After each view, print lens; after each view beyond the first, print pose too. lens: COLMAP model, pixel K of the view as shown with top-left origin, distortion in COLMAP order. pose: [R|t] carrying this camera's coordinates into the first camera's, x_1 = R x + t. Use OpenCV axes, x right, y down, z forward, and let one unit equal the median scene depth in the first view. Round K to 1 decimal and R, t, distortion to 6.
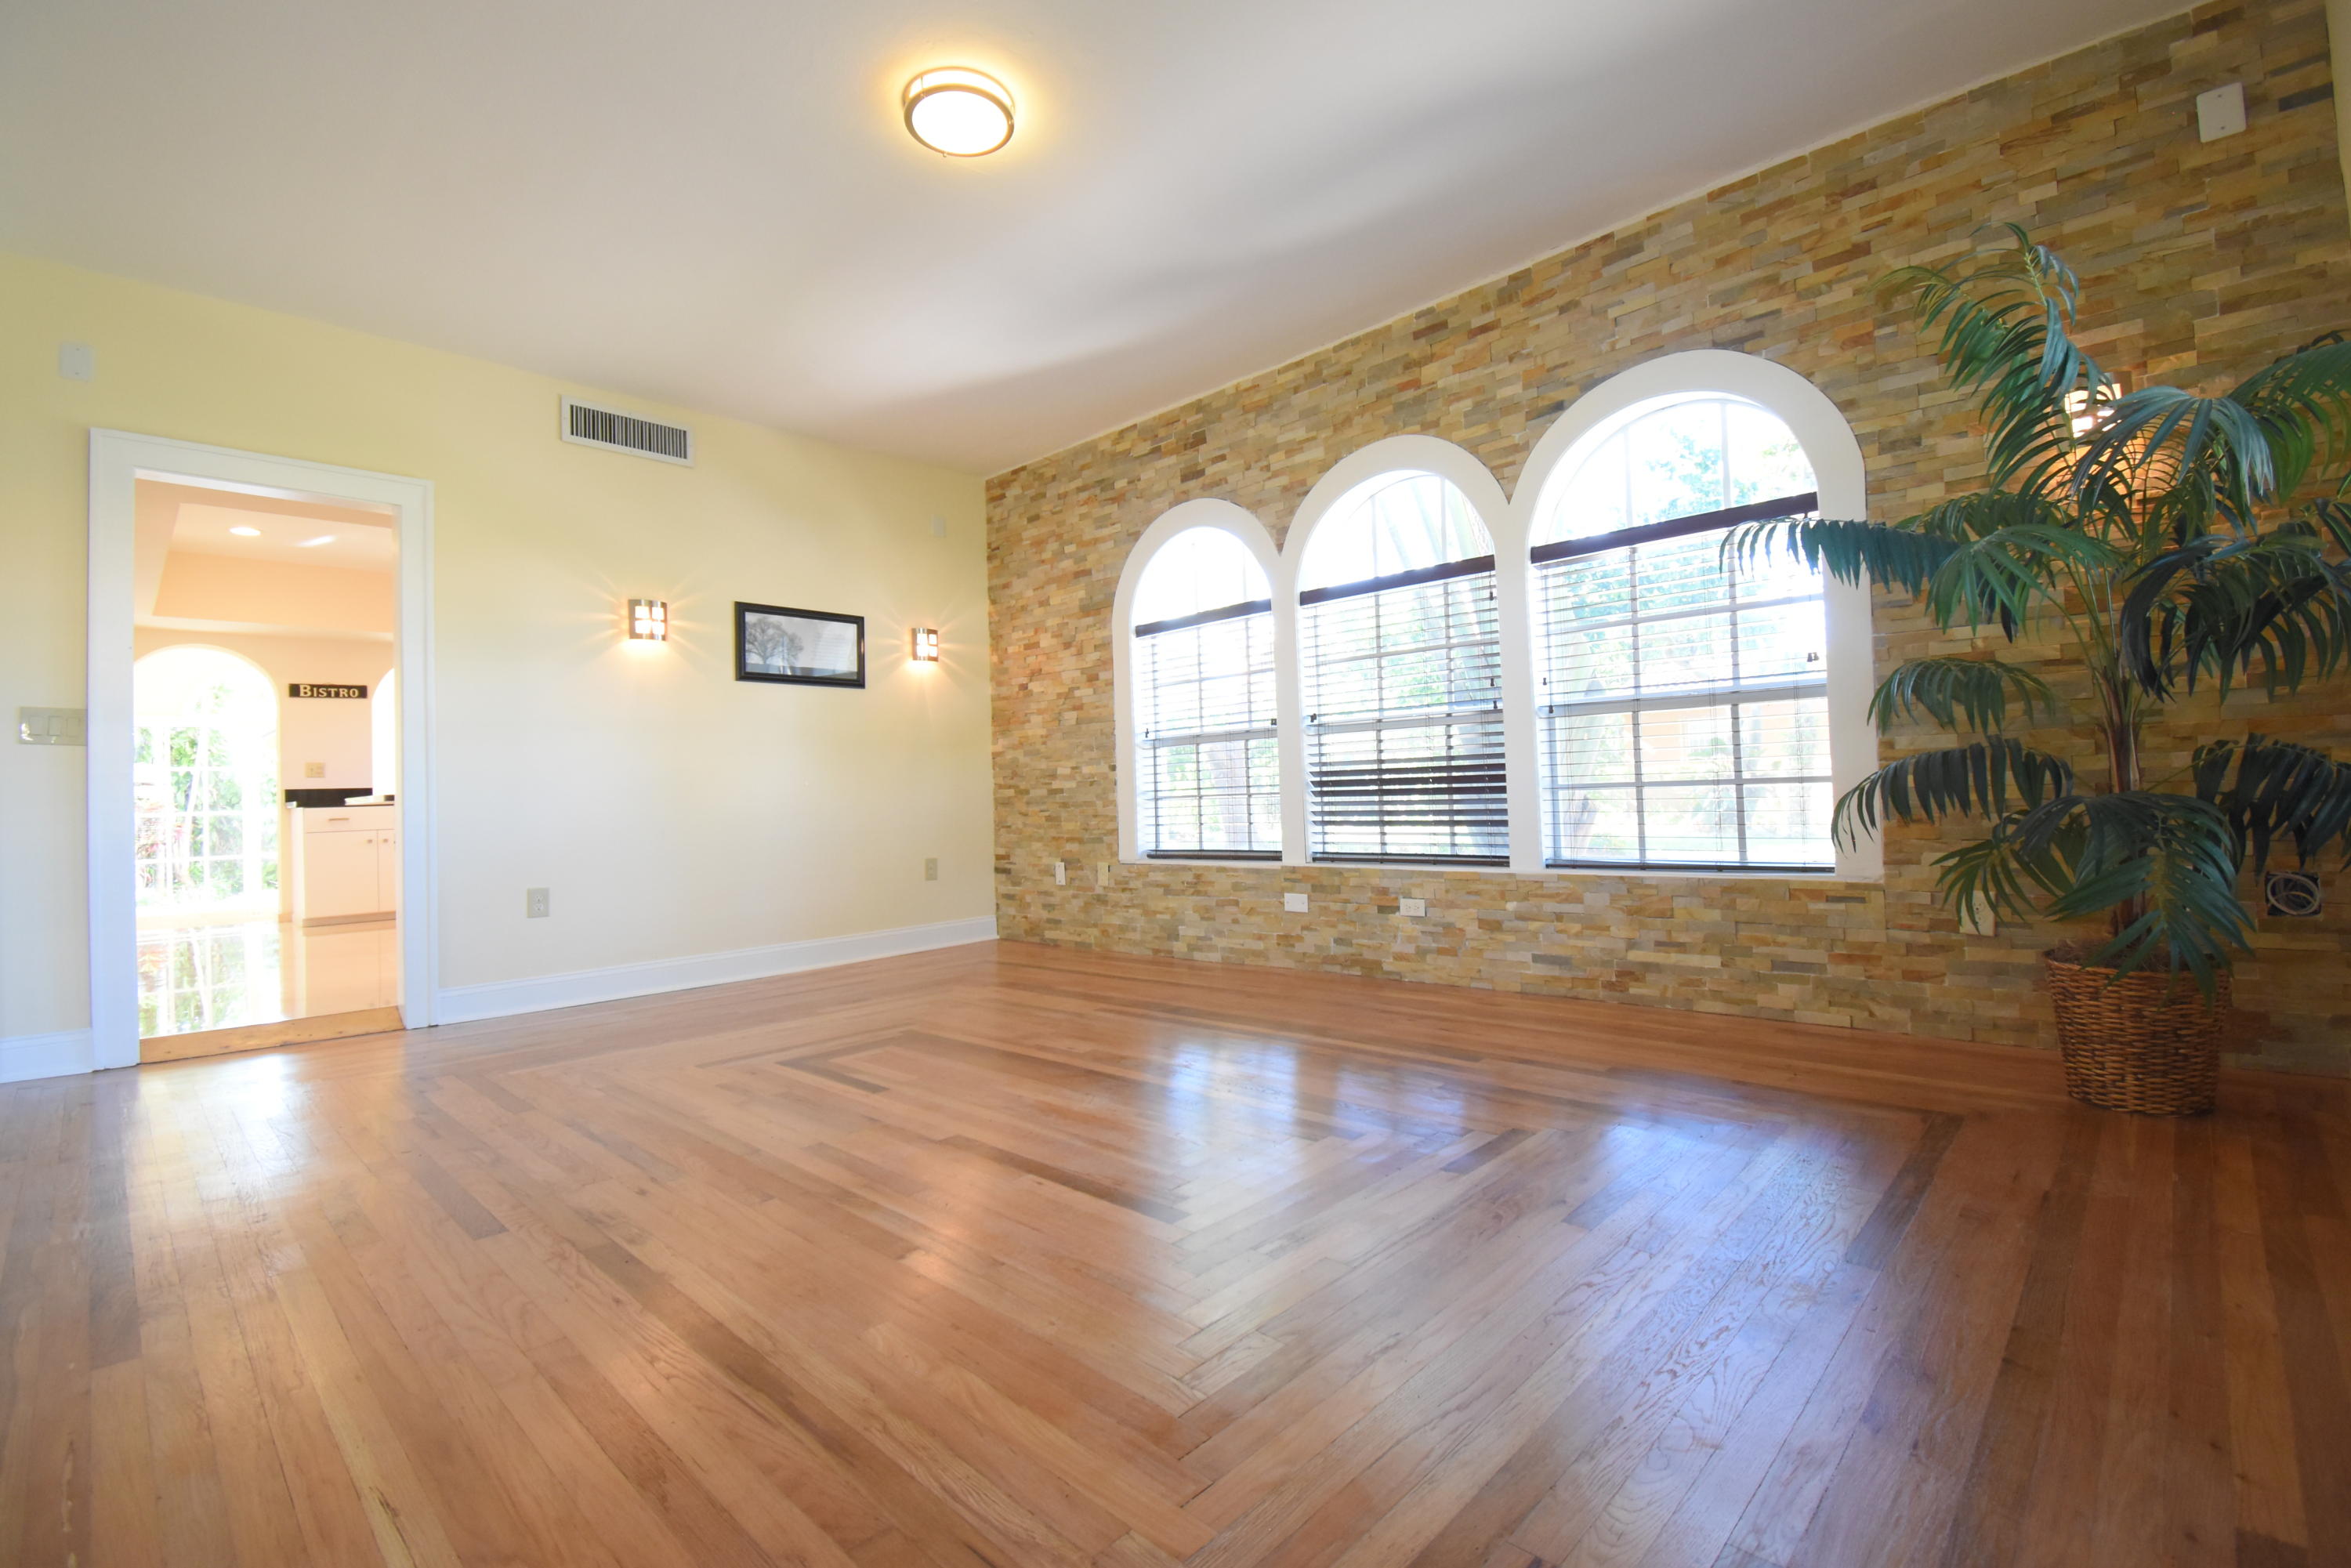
lens RADIAL K [[1046.3, 0, 1179.1], [0, 1046.3, 778.3], [0, 0, 1]] dist [-0.002332, -0.013214]
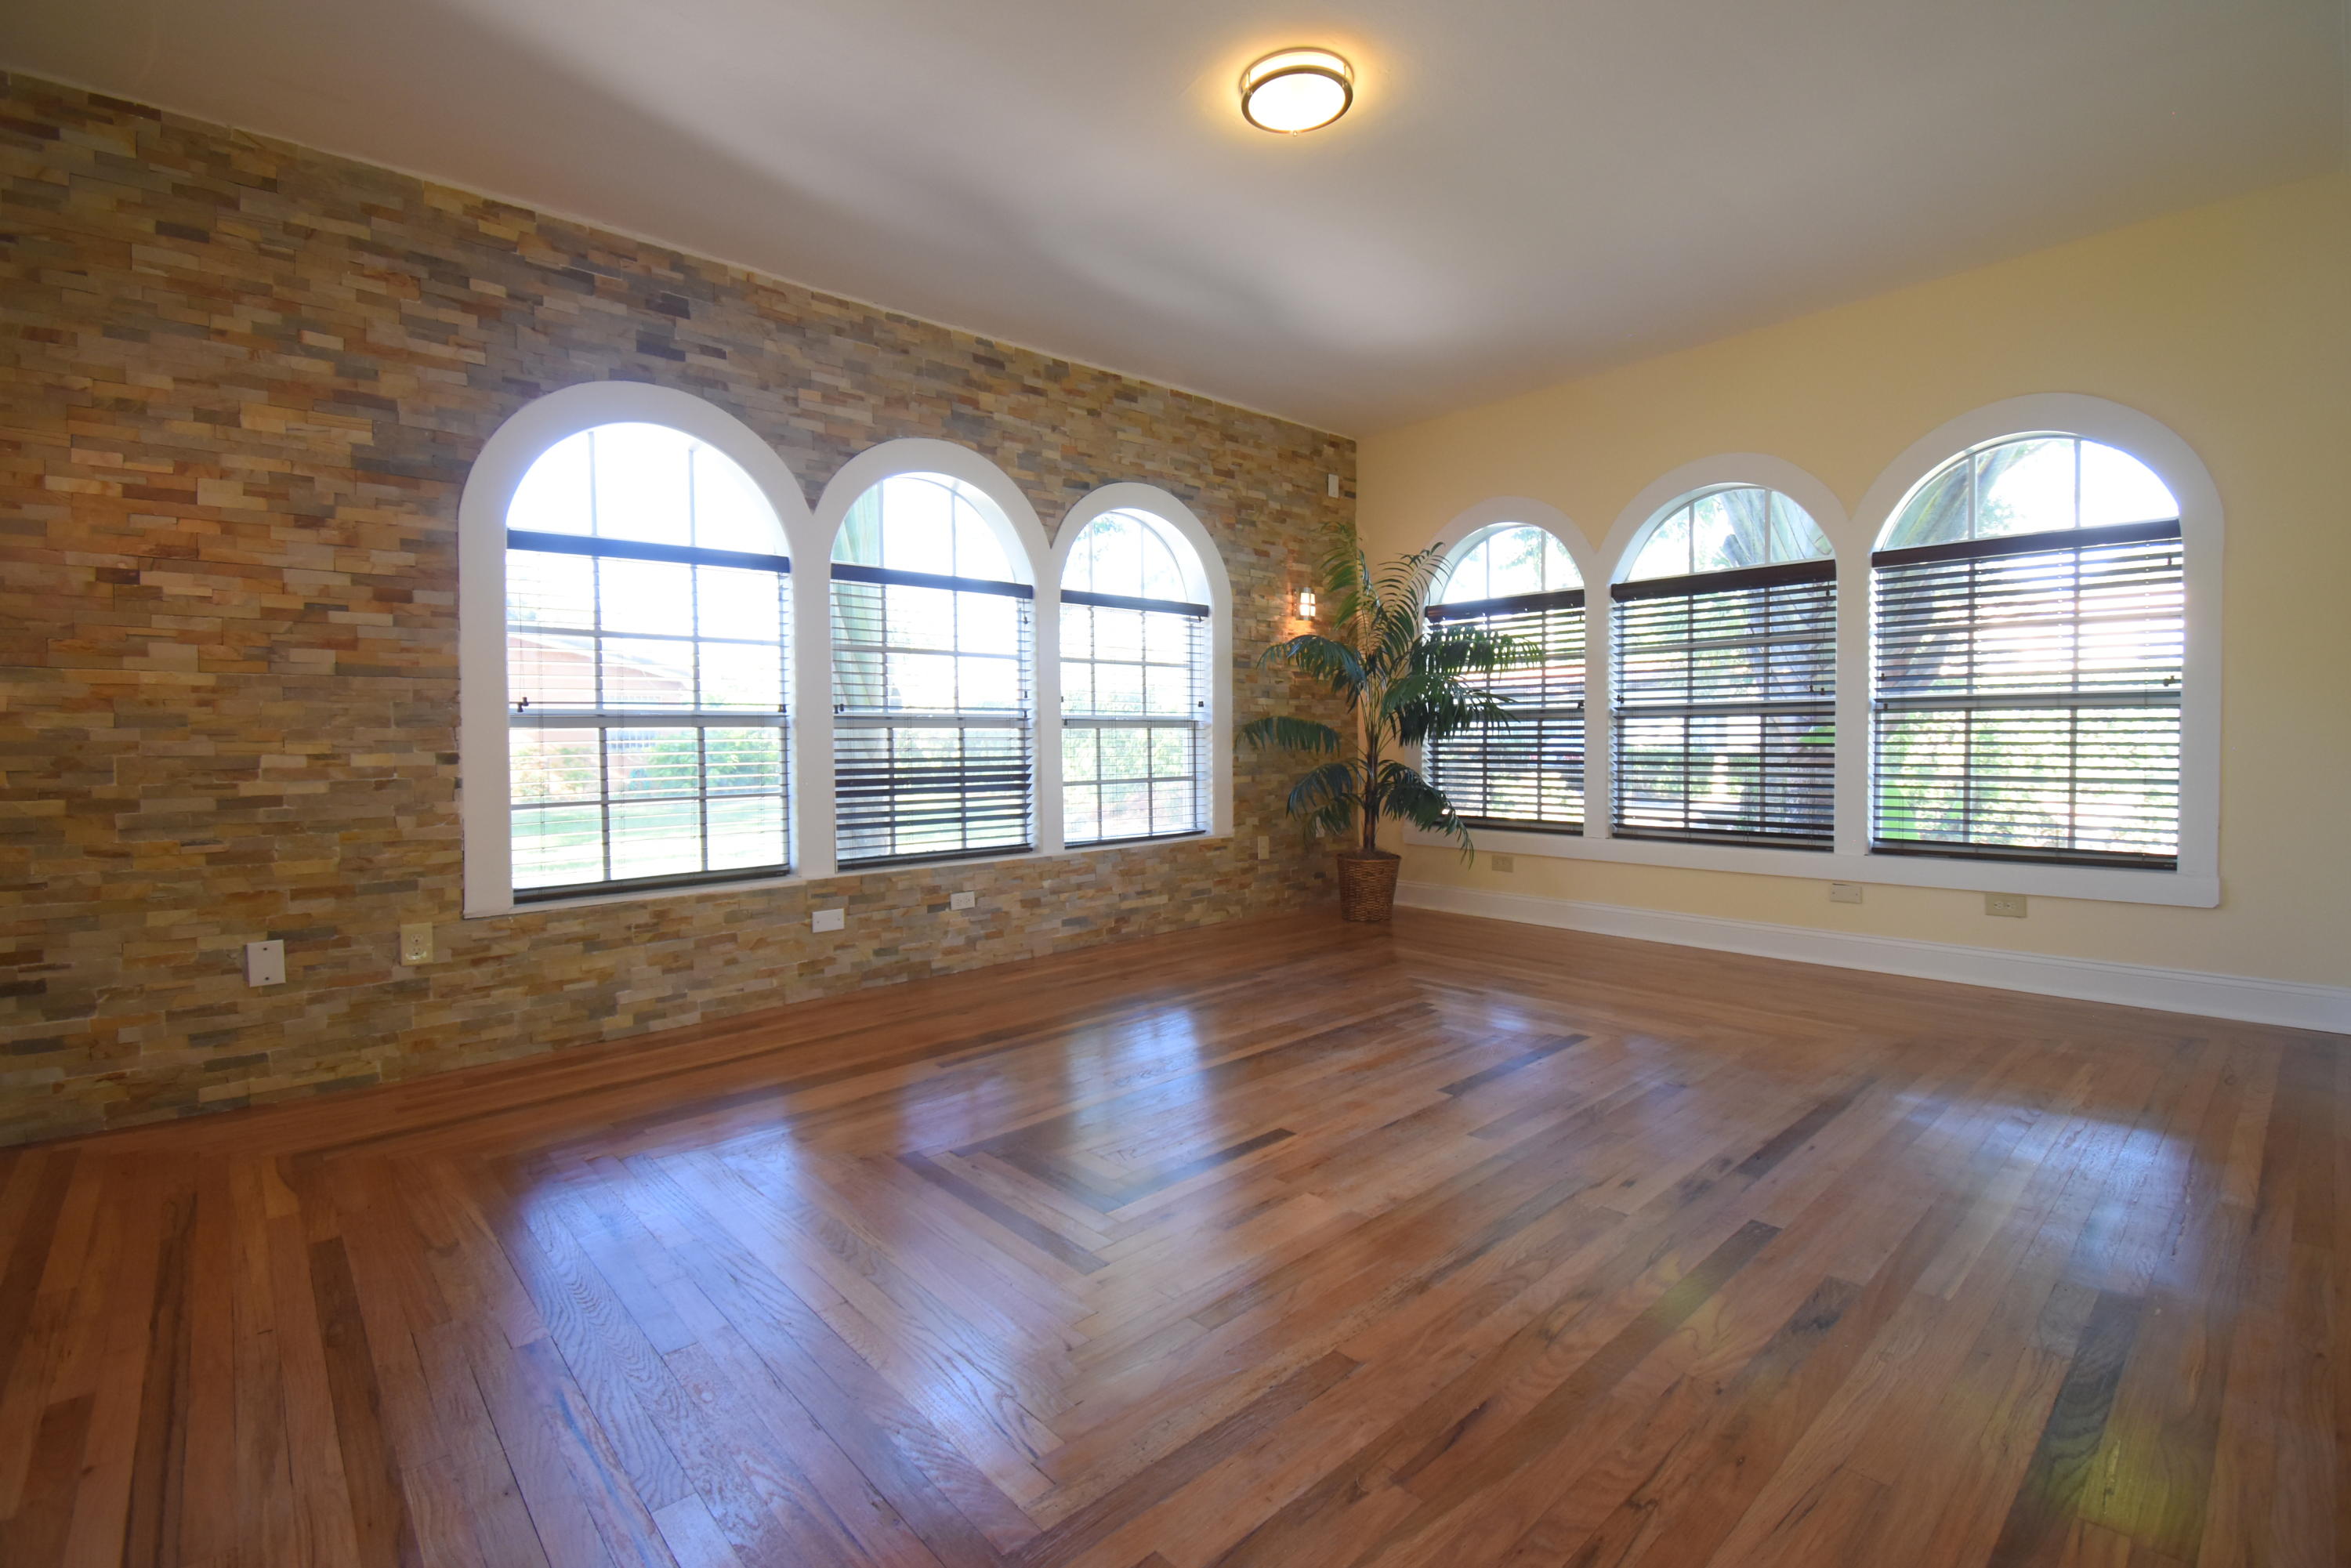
lens RADIAL K [[1046.3, 0, 1180.7], [0, 1046.3, 783.3], [0, 0, 1]] dist [-0.002332, -0.013214]
pose [[0.055852, -0.002177, 0.998437, -0.789527], [0.001434, 0.999997, 0.002100, 0.004329], [-0.998438, 0.001315, 0.055855, 0.708275]]
